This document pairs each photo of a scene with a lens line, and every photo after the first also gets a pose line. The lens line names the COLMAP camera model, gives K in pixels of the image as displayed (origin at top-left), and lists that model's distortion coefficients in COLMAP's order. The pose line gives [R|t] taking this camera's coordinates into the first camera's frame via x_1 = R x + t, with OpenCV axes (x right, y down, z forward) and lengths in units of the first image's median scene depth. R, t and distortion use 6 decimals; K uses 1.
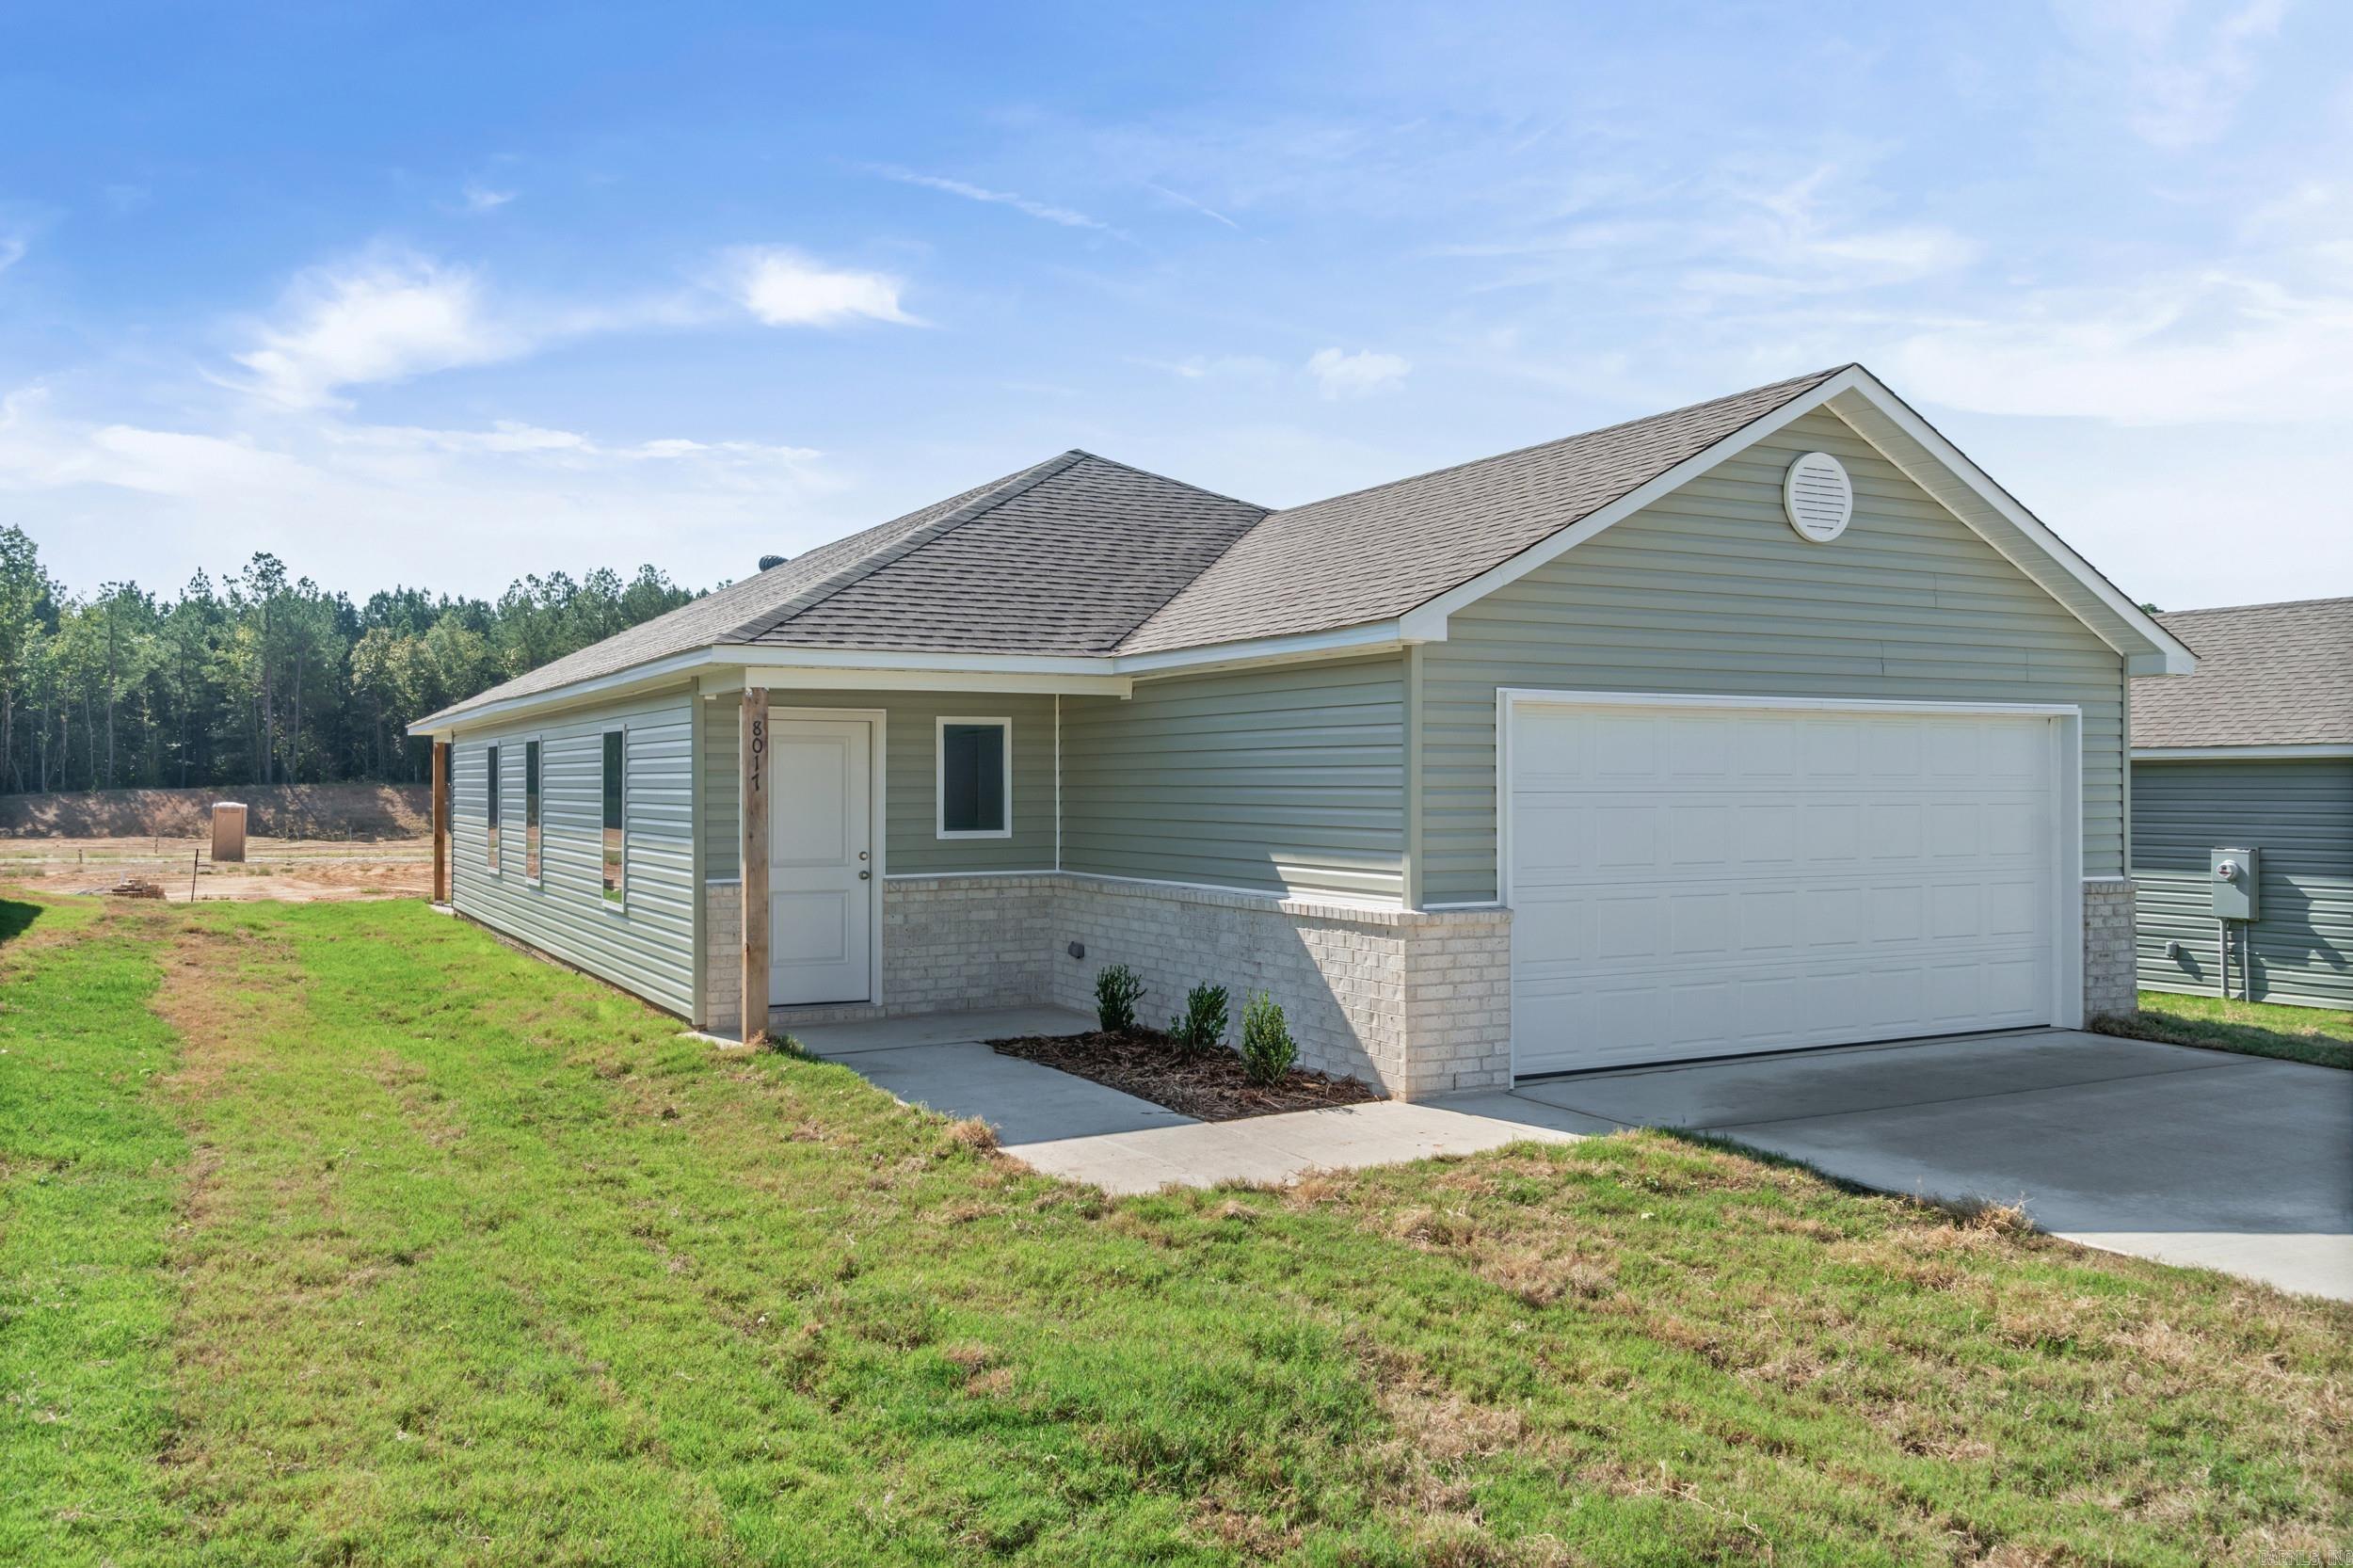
lens RADIAL K [[1818.6, 0, 1136.9], [0, 1818.6, 791.6], [0, 0, 1]] dist [-0.006936, -0.001815]
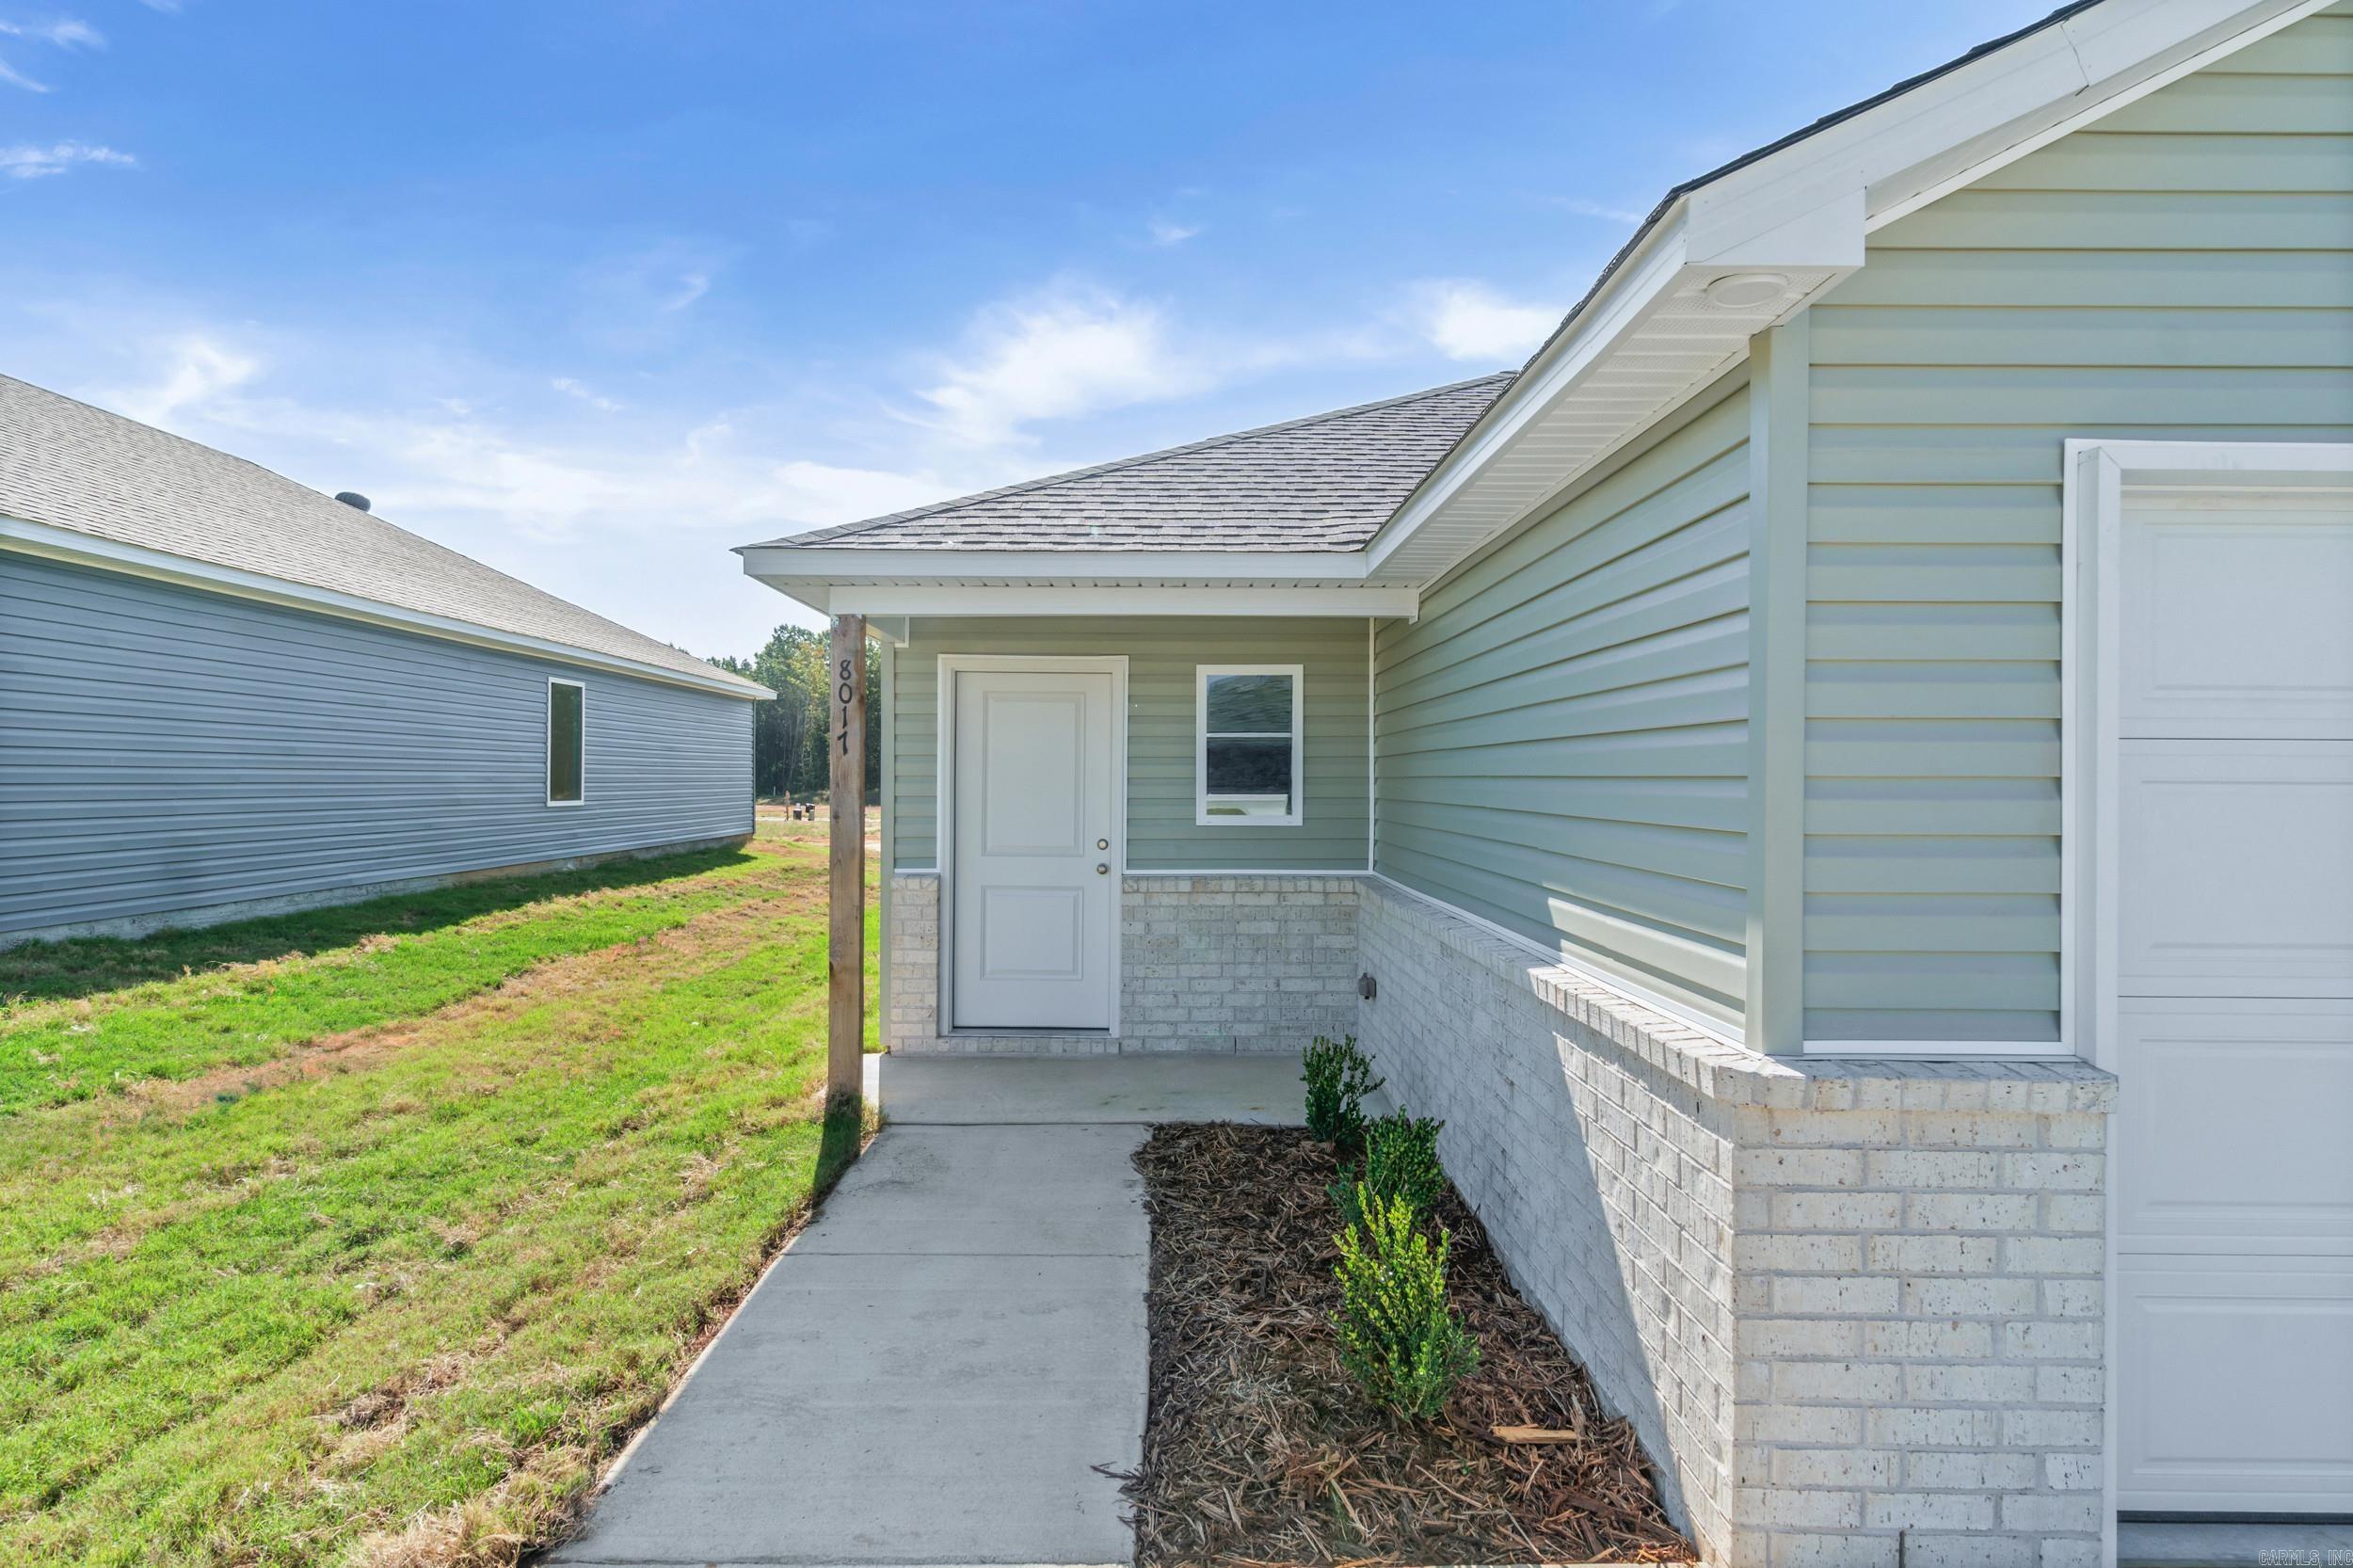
lens RADIAL K [[1234.3, 0, 1138.9], [0, 1234.3, 779.9], [0, 0, 1]] dist [-0.005341, -0.000562]
pose [[0.879303, 0.006274, -0.476221, 0.122101], [-0.008410, 0.999962, -0.002354, 0.008917], [0.476188, 0.006075, 0.879322, 0.558427]]
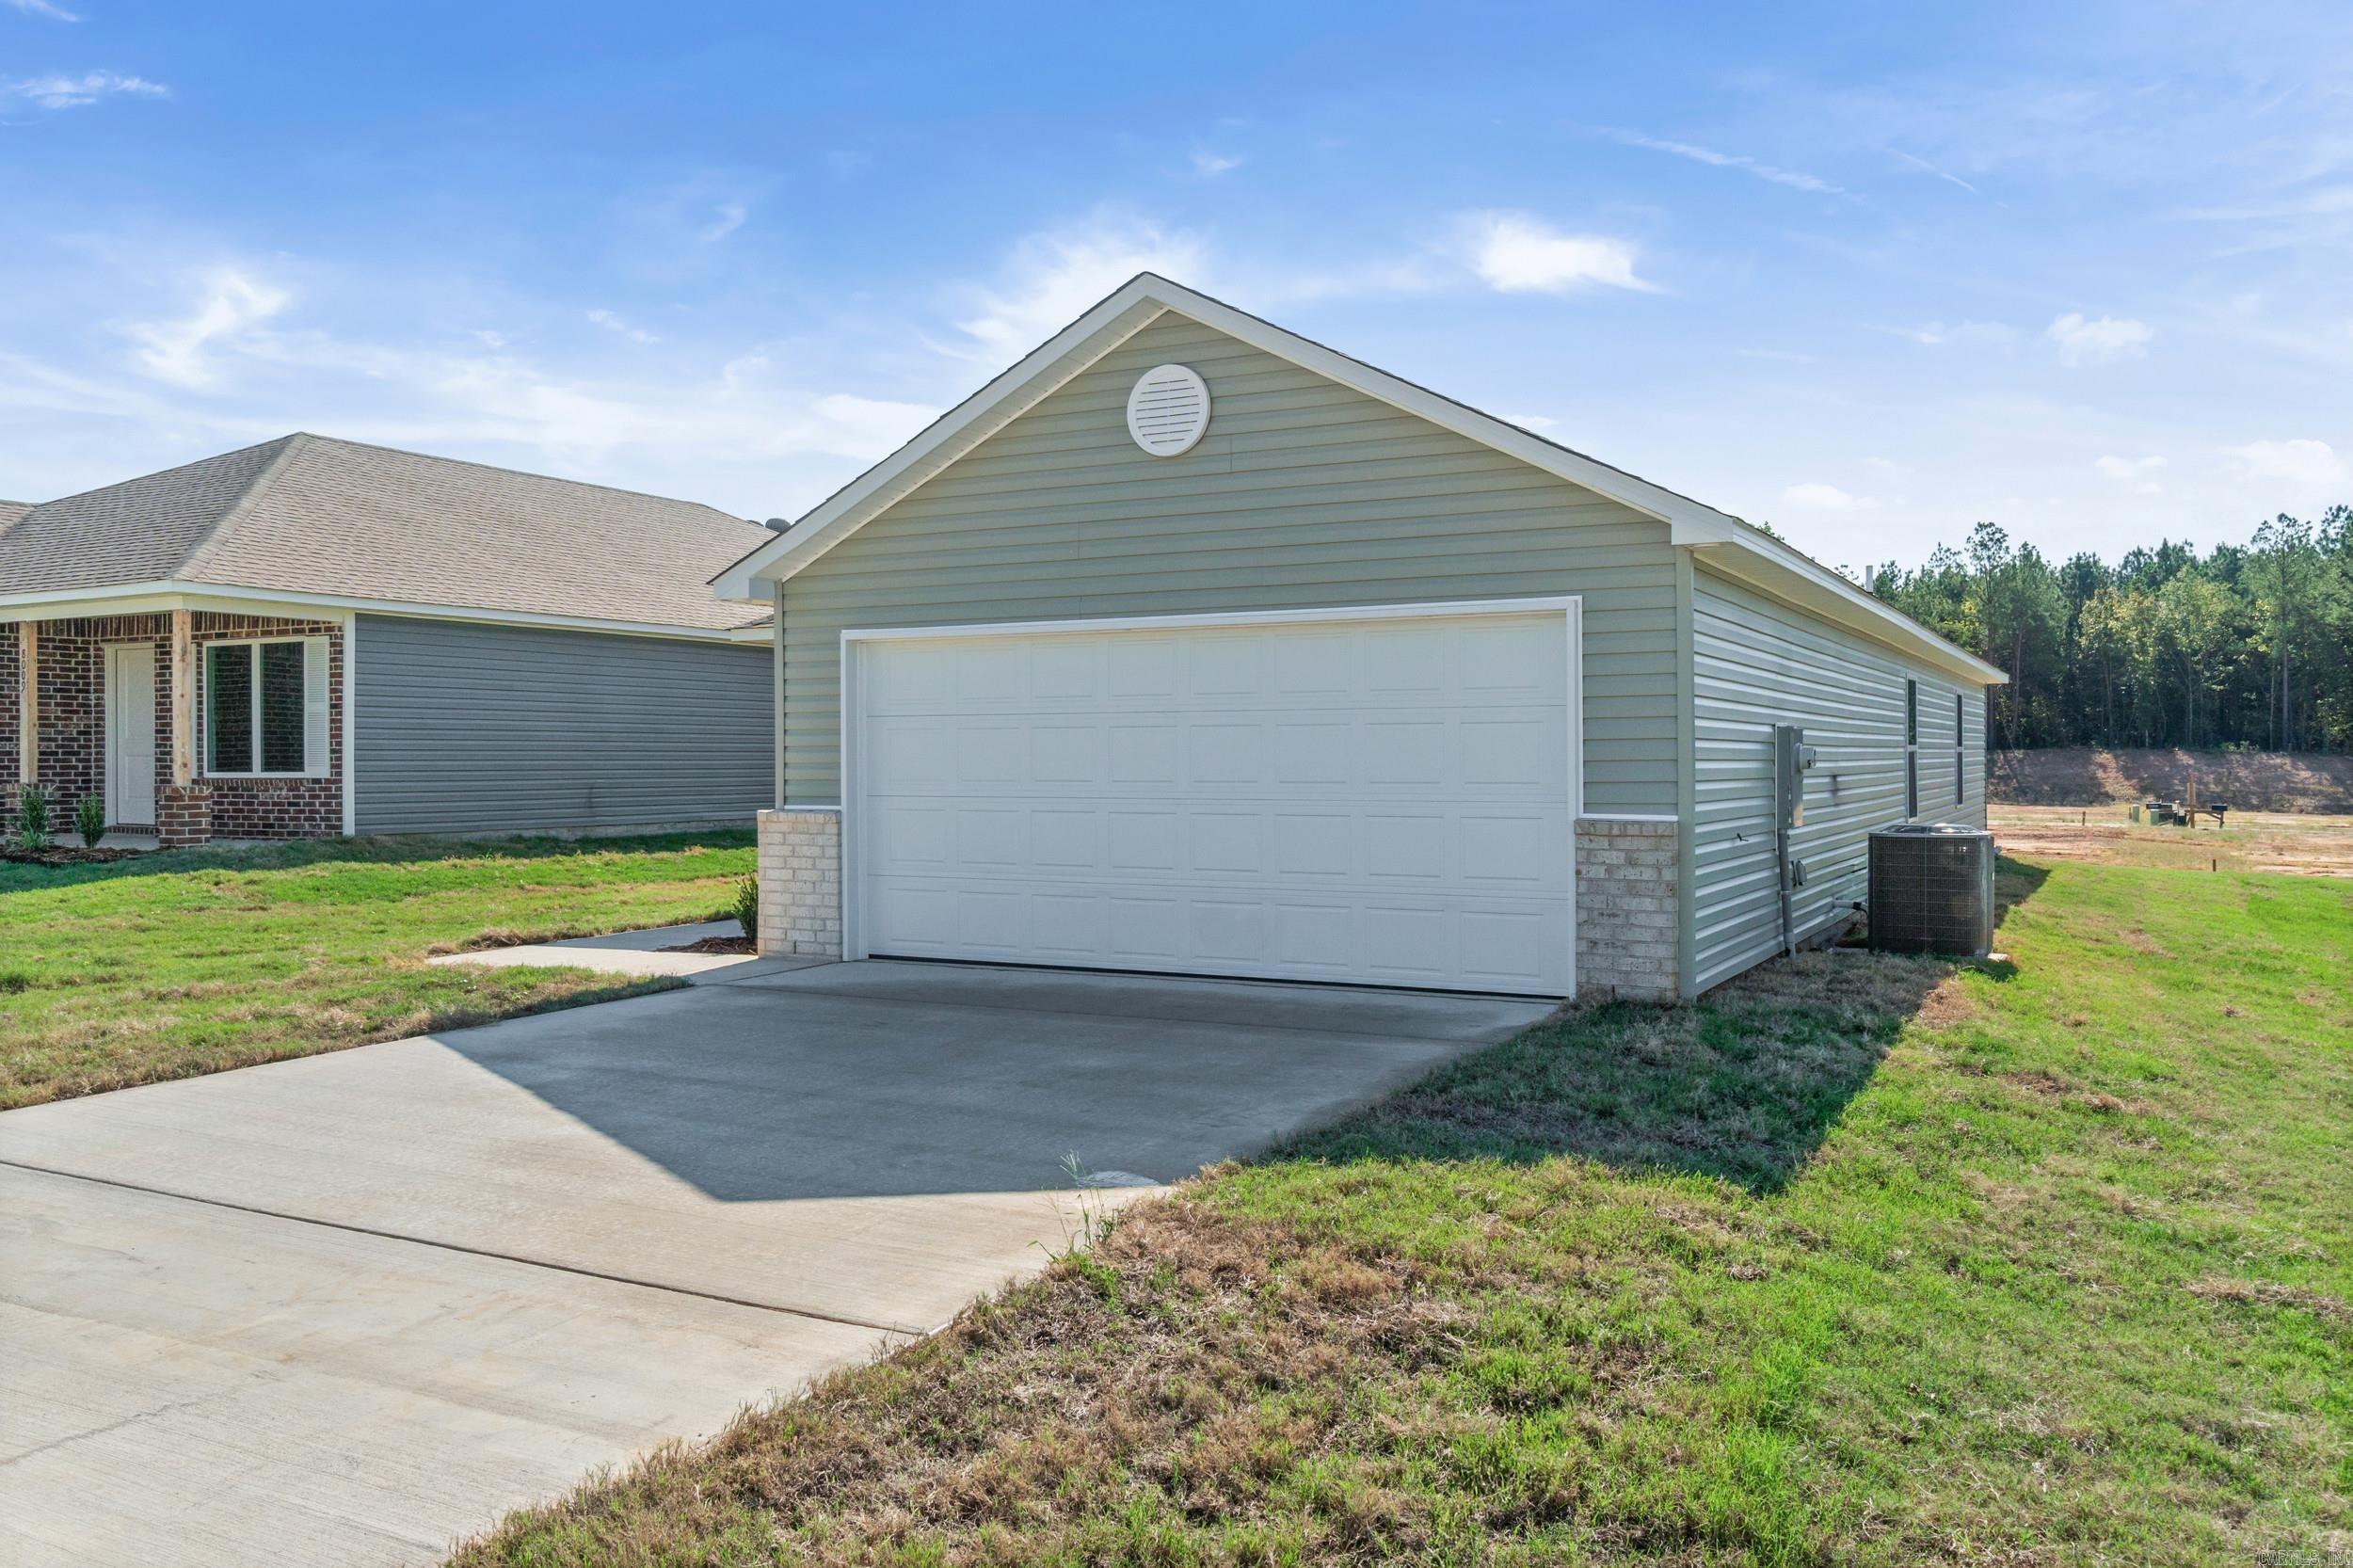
lens RADIAL K [[1818.6, 0, 1136.9], [0, 1818.6, 791.6], [0, 0, 1]] dist [-0.006936, -0.001815]
pose [[0.548954, 0.014436, -0.835728, 1.051234], [-0.000609, 0.999857, 0.016872, 0.023792], [0.835852, -0.008753, 0.548885, 0.394465]]
